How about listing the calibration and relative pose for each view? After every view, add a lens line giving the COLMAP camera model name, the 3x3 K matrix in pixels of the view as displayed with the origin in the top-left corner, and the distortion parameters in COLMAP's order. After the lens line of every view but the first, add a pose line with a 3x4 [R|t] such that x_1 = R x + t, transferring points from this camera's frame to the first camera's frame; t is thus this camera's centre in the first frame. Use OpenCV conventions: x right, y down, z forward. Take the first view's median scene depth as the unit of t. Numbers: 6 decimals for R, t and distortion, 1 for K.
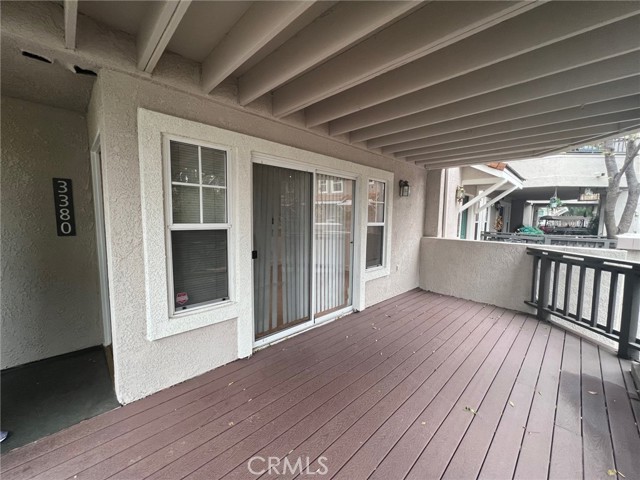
lens RADIAL K [[257.5, 0, 318.3], [0, 257.5, 239.3], [0, 0, 1]] dist [-0.001665, -0.000136]
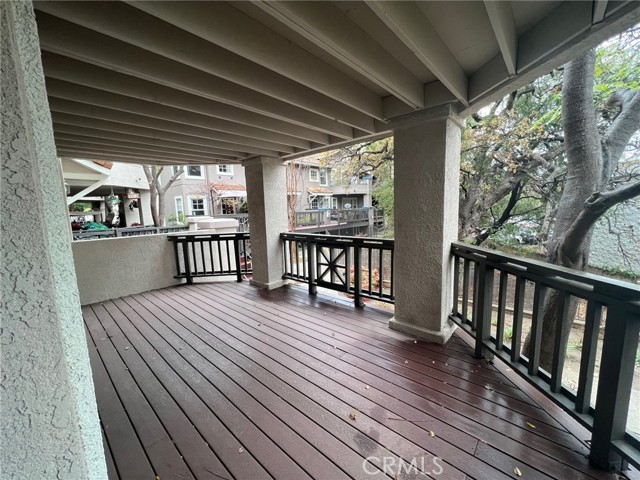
lens RADIAL K [[257.5, 0, 318.2], [0, 257.5, 240.6], [0, 0, 1]] dist [-0.001665, -0.000136]
pose [[-0.052382, -0.145111, 0.988028, -0.512009], [0.122992, 0.980916, 0.150587, -0.047498], [-0.991024, 0.129407, -0.033535, 0.296877]]
